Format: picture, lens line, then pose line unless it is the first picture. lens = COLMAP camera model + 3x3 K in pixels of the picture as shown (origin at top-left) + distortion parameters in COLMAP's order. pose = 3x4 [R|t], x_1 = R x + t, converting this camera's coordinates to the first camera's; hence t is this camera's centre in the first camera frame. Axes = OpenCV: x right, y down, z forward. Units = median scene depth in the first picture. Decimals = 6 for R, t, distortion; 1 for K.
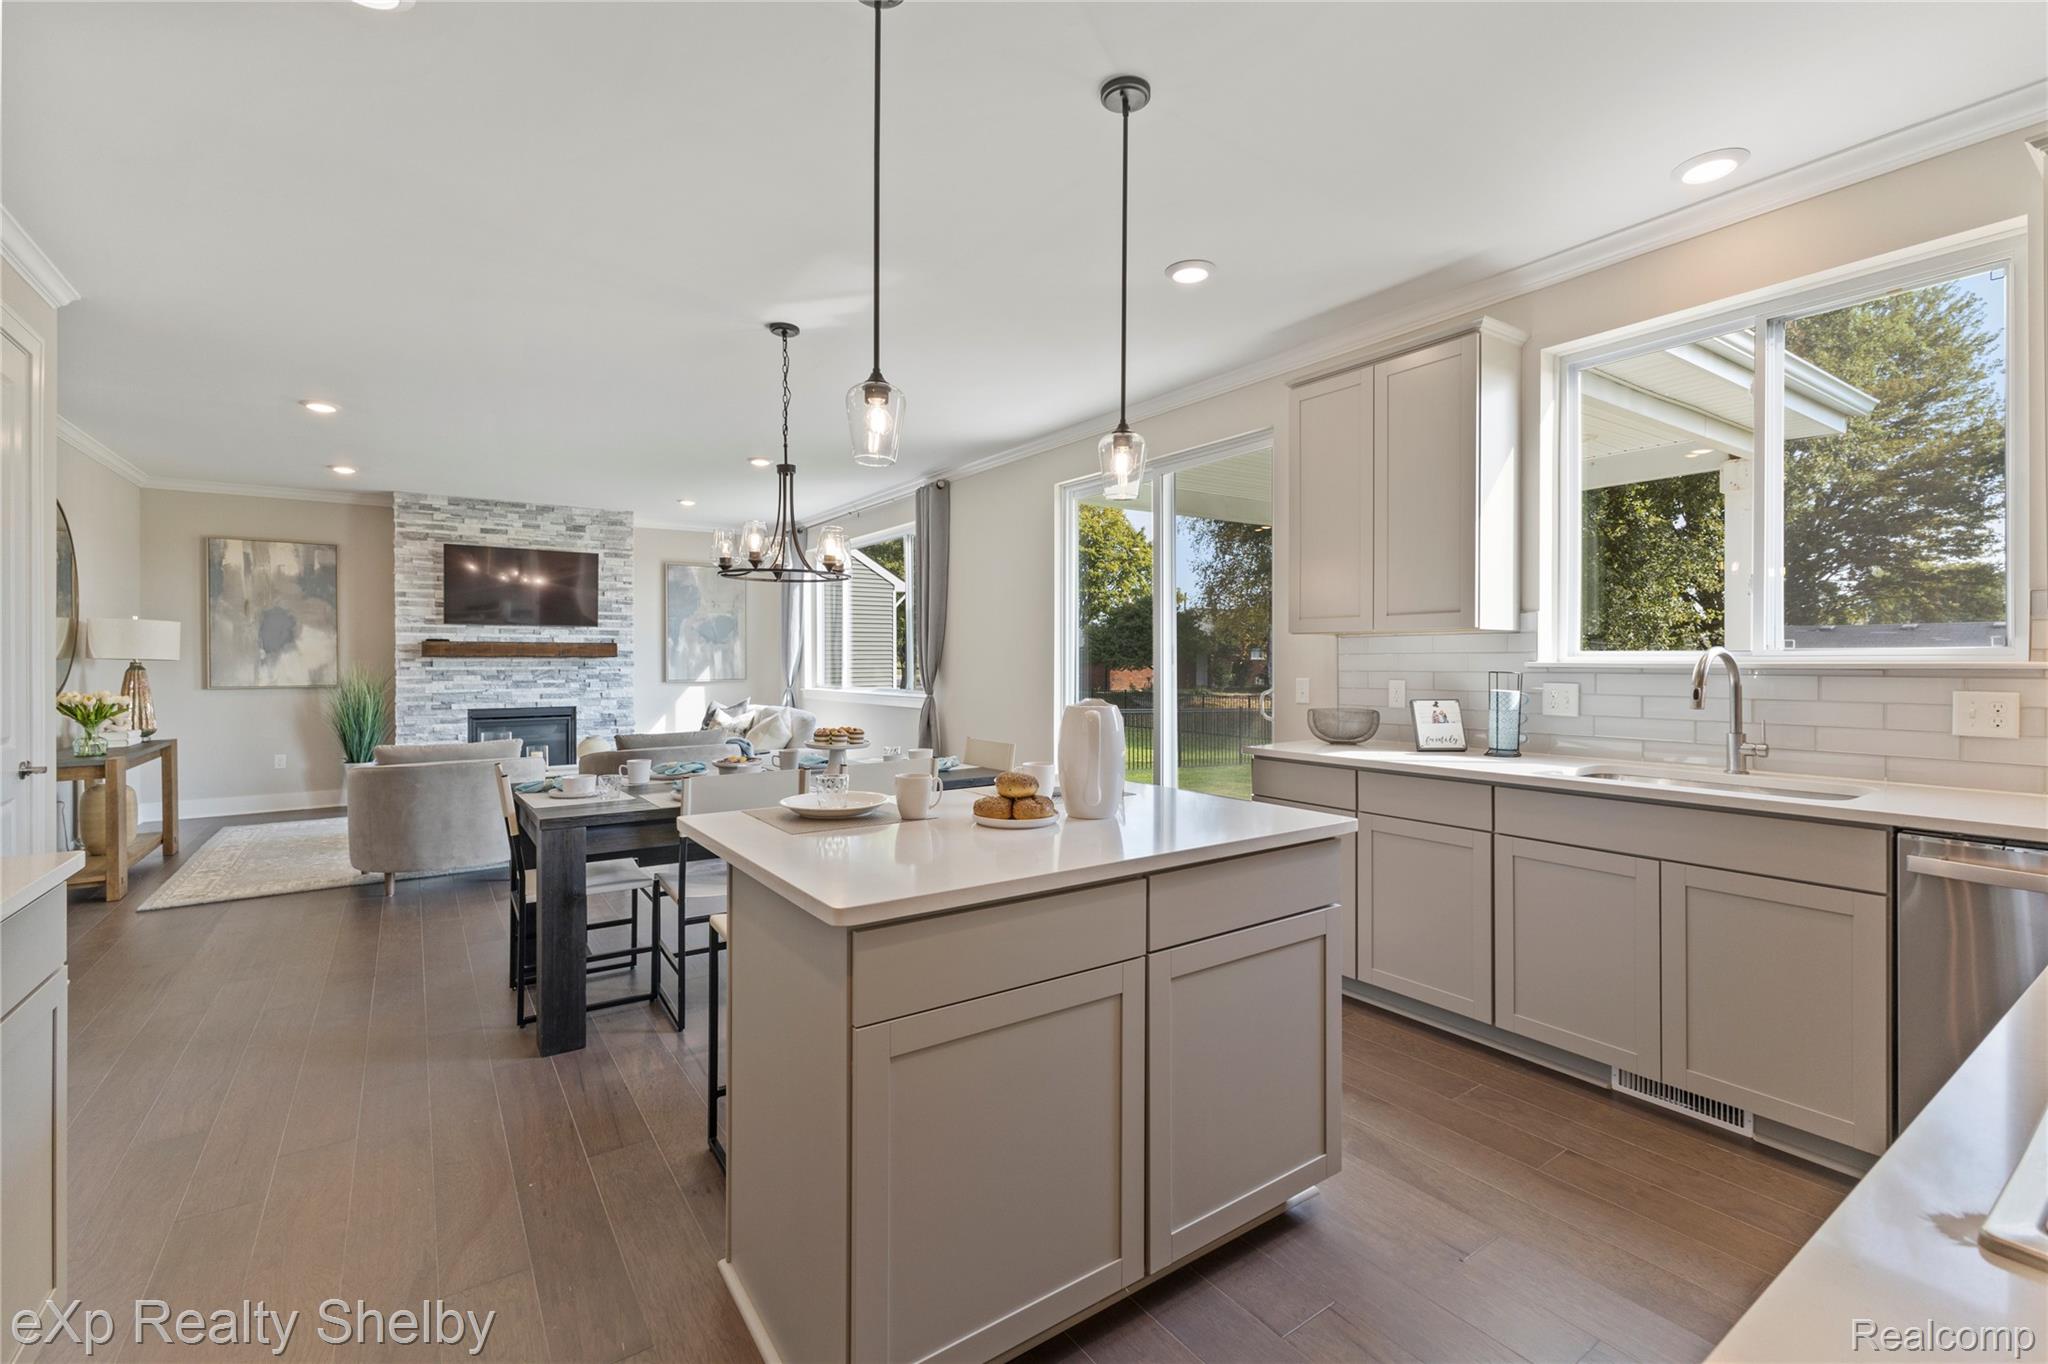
lens RADIAL K [[890.3, 0, 1026.6], [0, 890.3, 662.8], [0, 0, 1]] dist [0.010589, 0.000111]
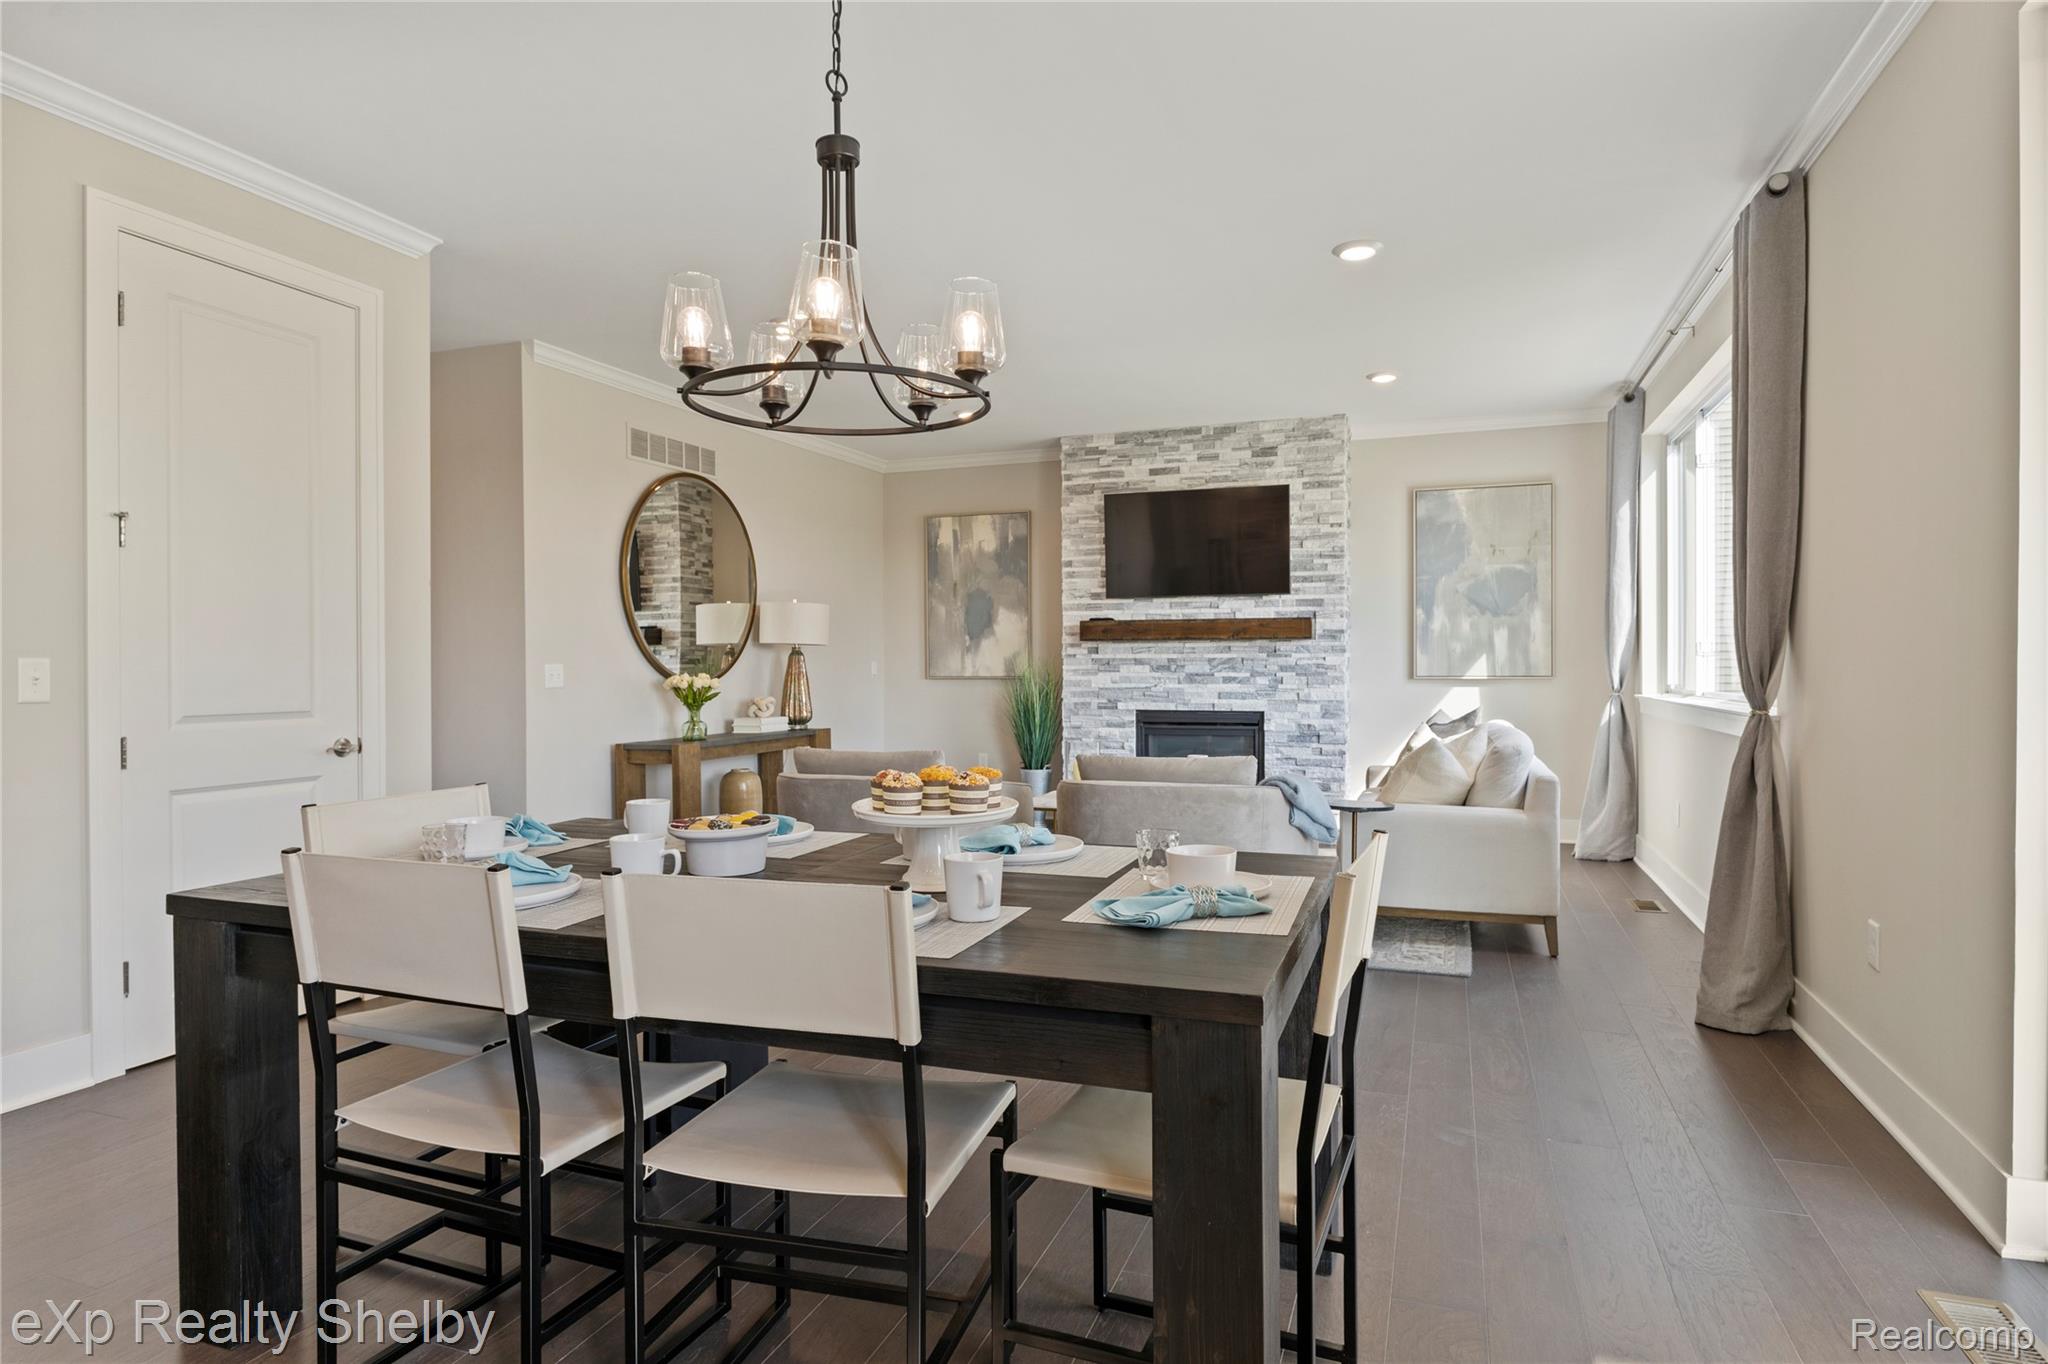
lens RADIAL K [[1122.7, 0, 1029.0], [0, 1122.7, 668.1], [0, 0, 1]] dist [-0.004213, -0.000642]
pose [[0.570216, 0.002849, -0.821490, 0.108002], [0.000038, 0.999994, 0.003495, 0.013295], [0.821495, -0.002024, 0.570213, 0.386849]]
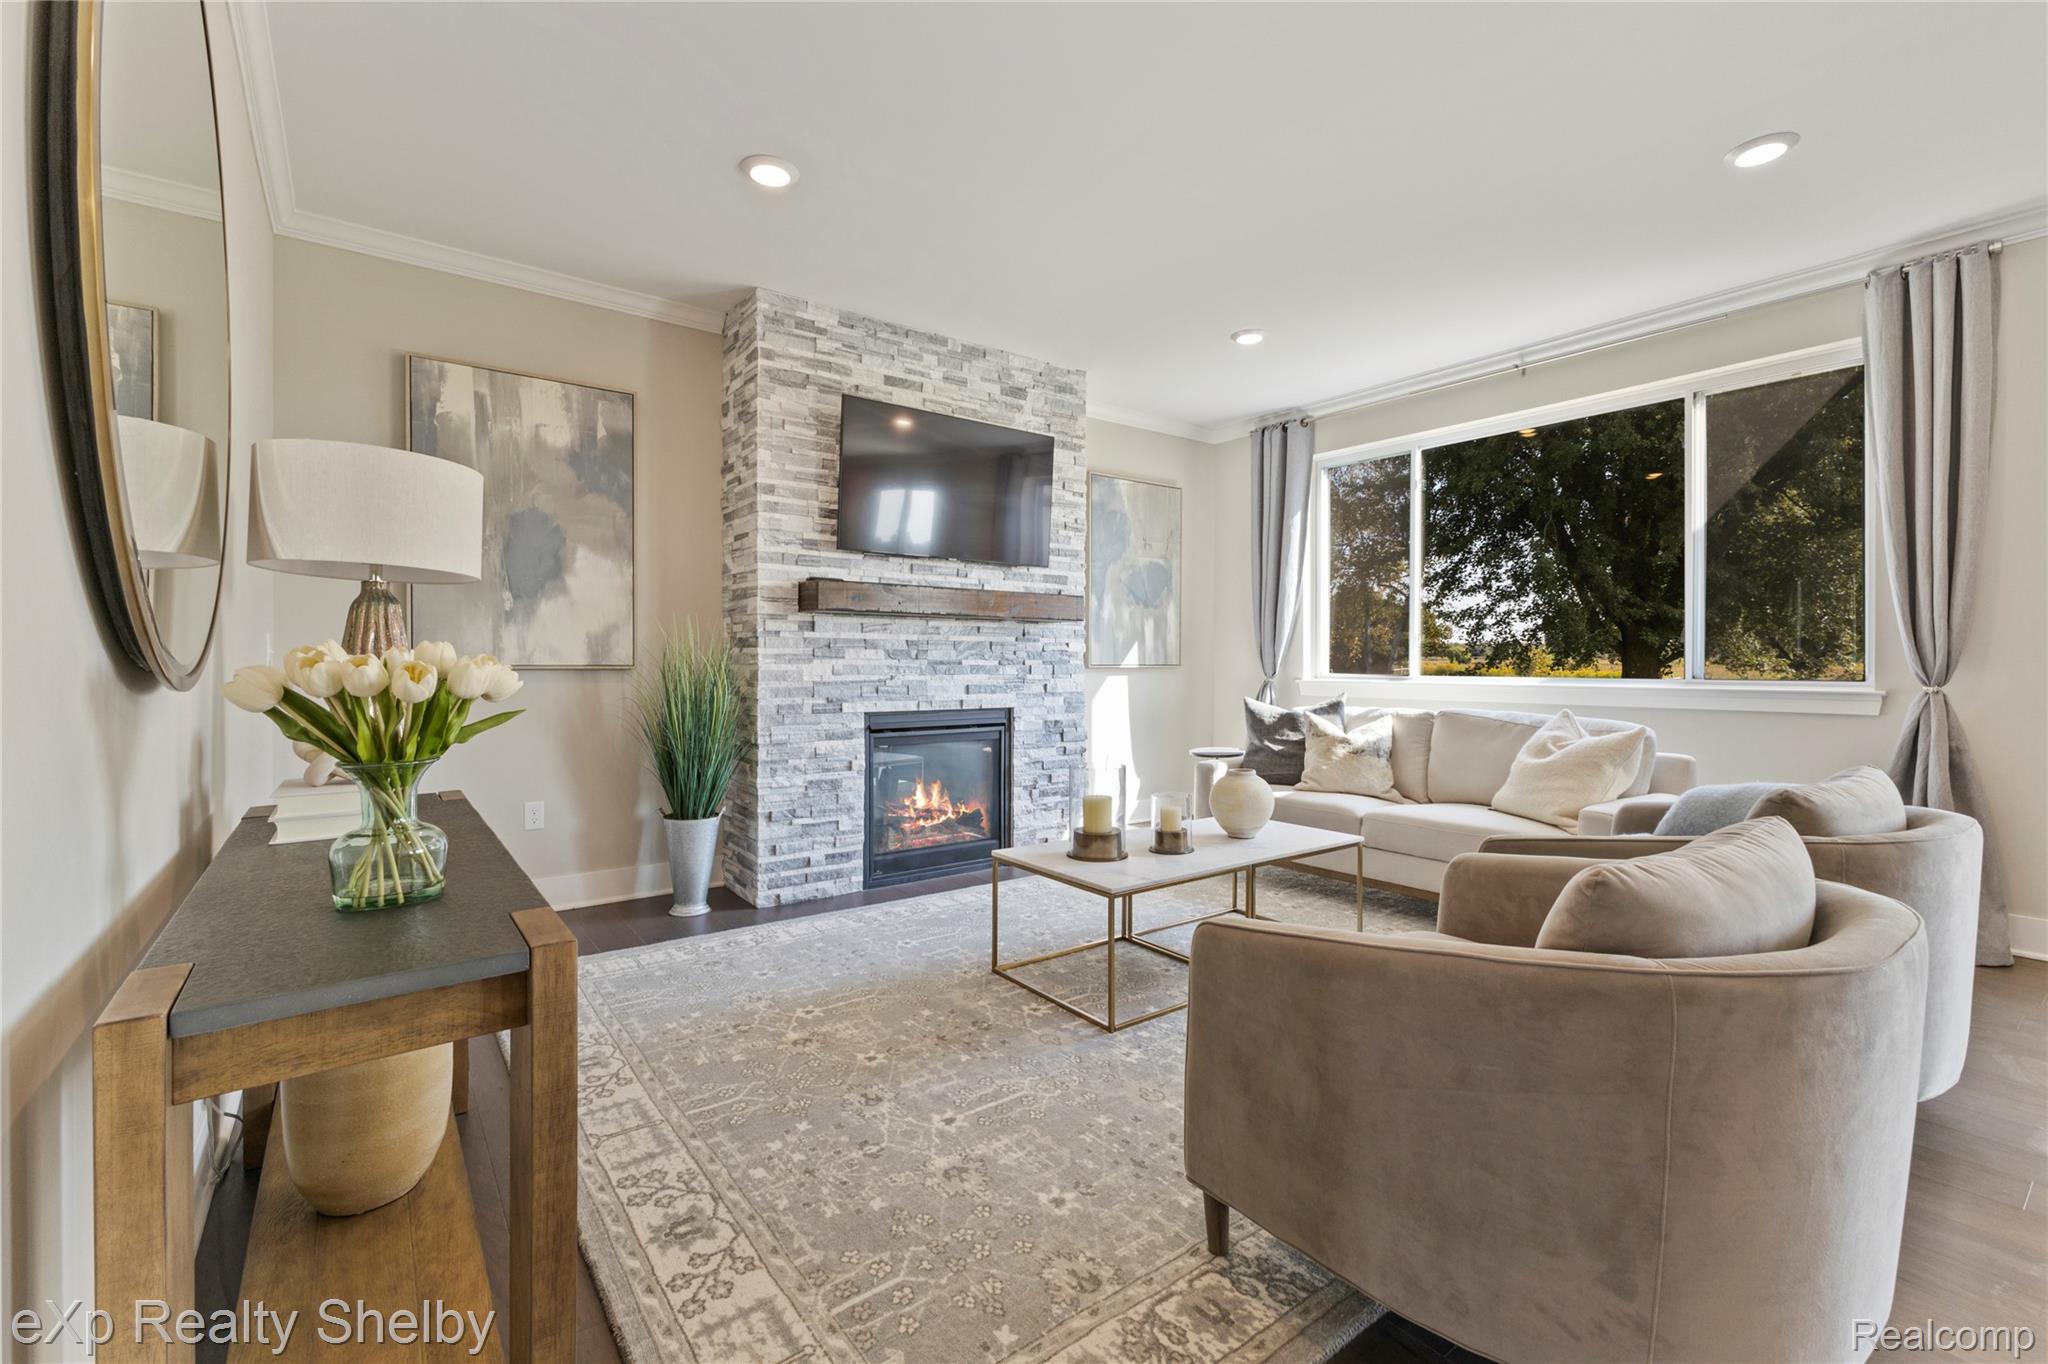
lens RADIAL K [[880.1, 0, 1024.6], [0, 880.1, 660.8], [0, 0, 1]] dist [0.014138, 0.000066]
pose [[0.999440, 0.005642, 0.032976, -0.554215], [-0.005544, 0.999980, -0.003077, 0.022463], [-0.032992, 0.002893, 0.999451, 0.477769]]
